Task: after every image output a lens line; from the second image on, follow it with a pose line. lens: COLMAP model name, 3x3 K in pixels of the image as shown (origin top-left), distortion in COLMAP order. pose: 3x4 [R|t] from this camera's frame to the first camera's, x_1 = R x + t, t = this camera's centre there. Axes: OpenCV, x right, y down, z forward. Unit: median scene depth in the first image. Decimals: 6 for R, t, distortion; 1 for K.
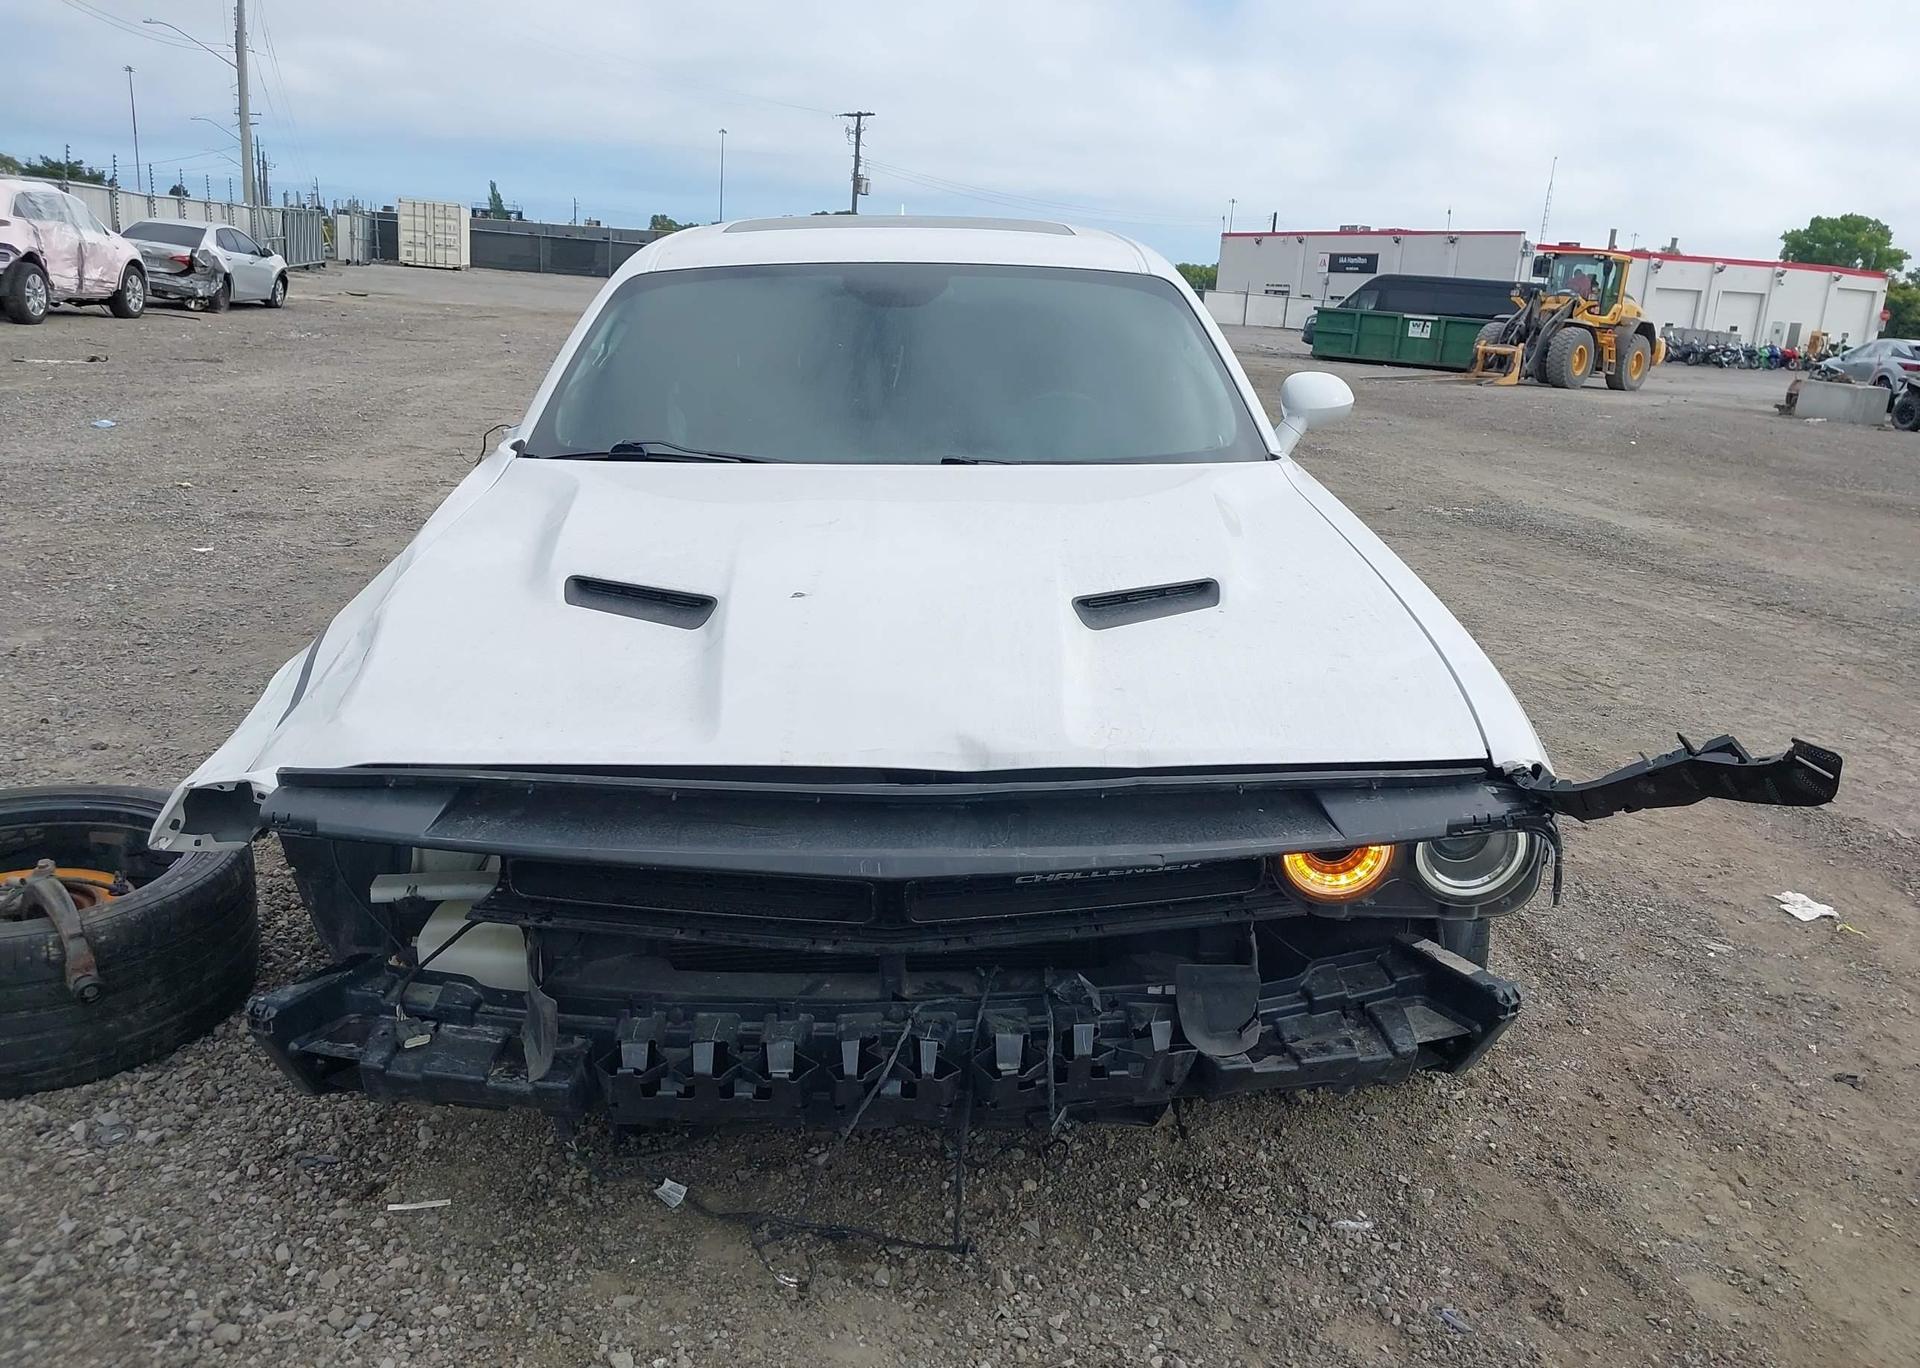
lens RADIAL K [[1510.6, 0, 969.4], [0, 1510.6, 670.5], [0, 0, 1]] dist [0.034767, -0.037953]
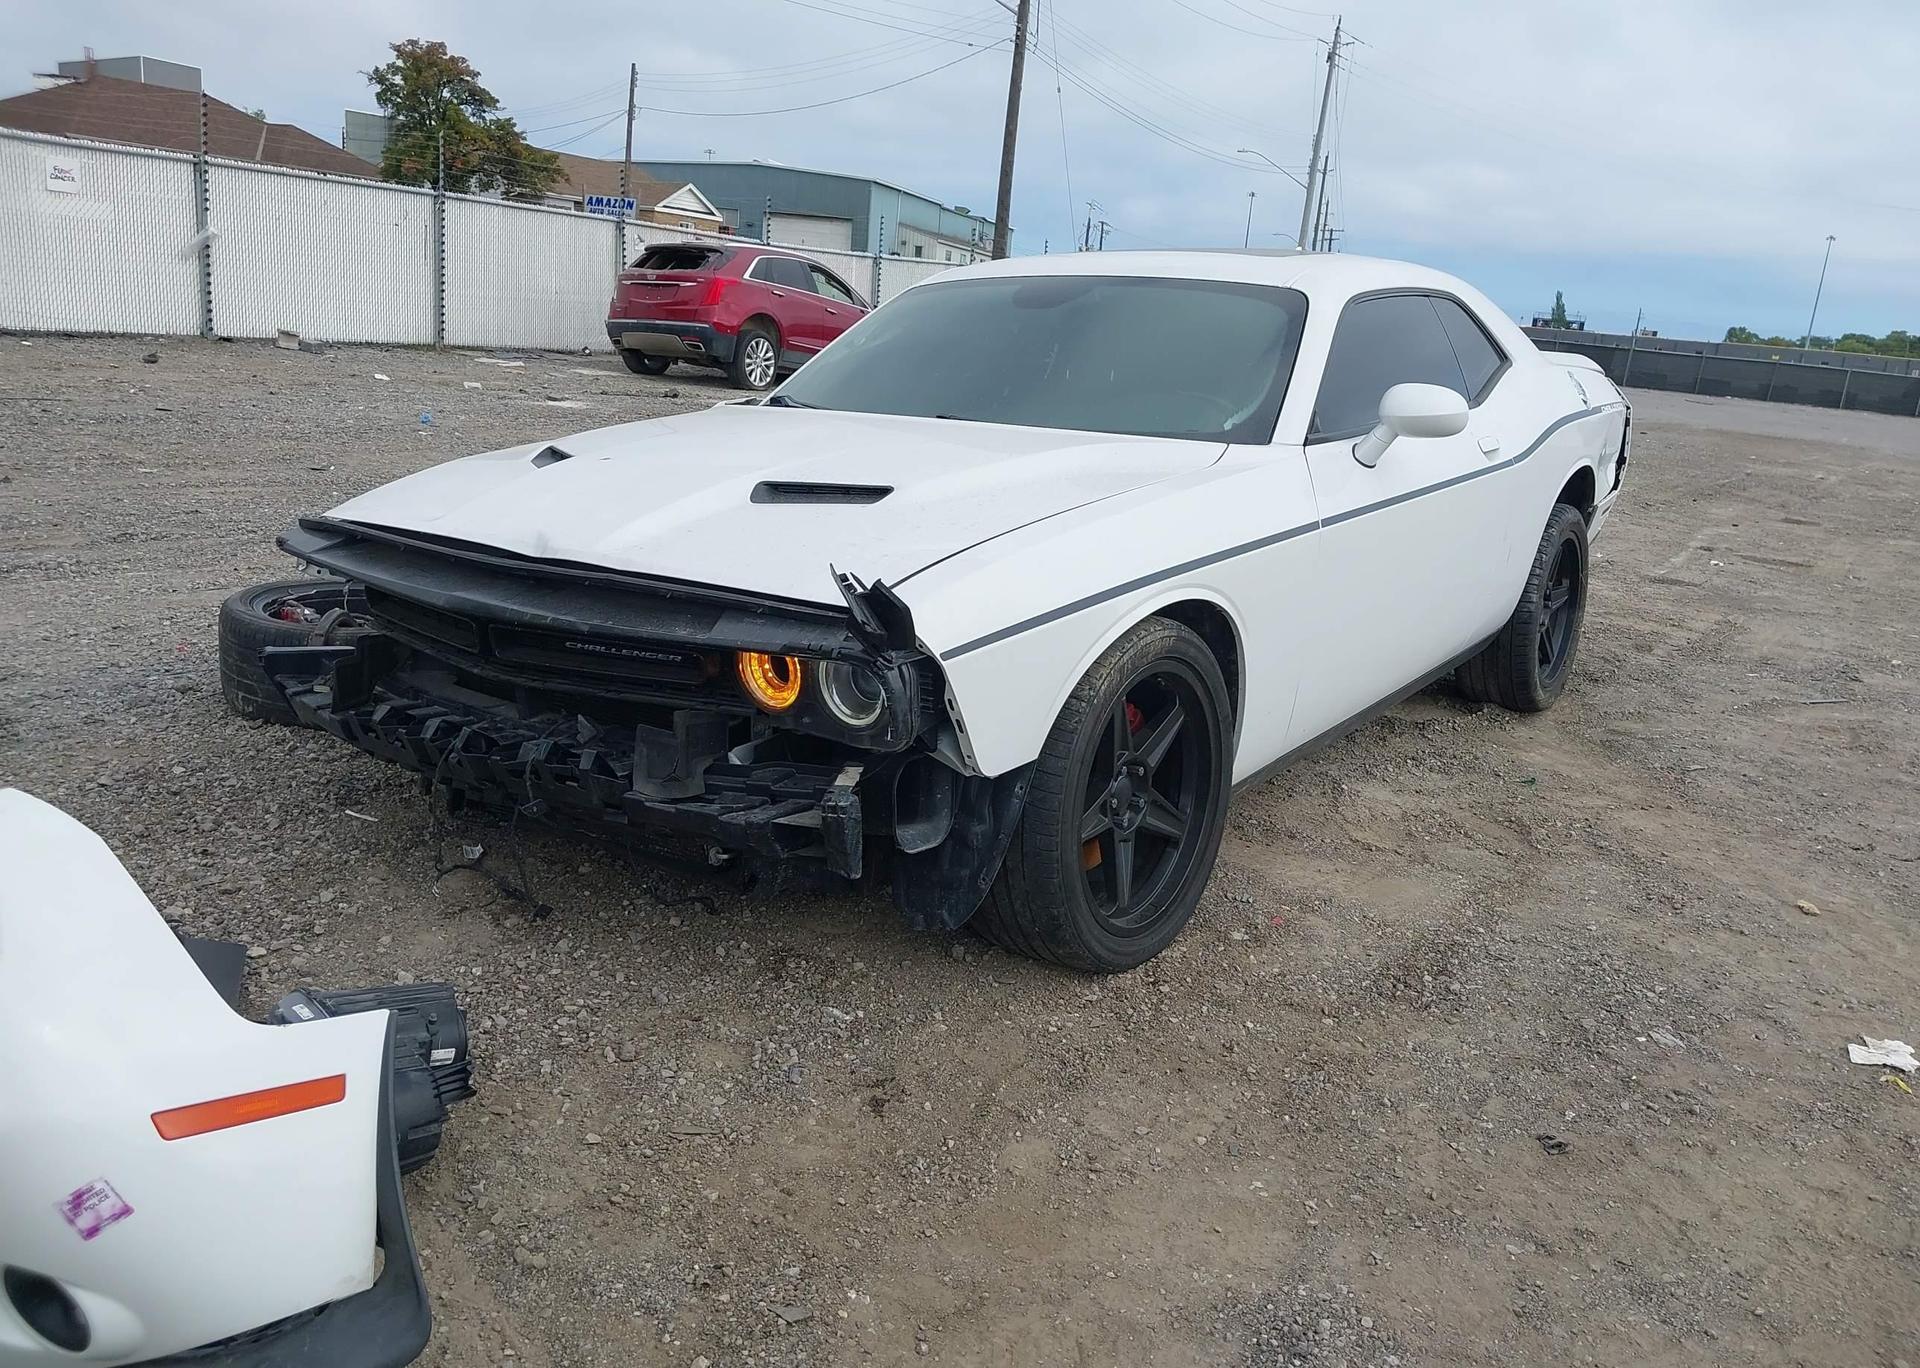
lens RADIAL K [[1510.6, 0, 979.7], [0, 1510.6, 675.9], [0, 0, 1]] dist [0.034767, -0.037953]
pose [[0.794348, 0.153474, -0.587757, 0.673028], [-0.191136, 0.981561, -0.002016, 0.055656], [0.576610, 0.113942, 0.809035, 0.044999]]
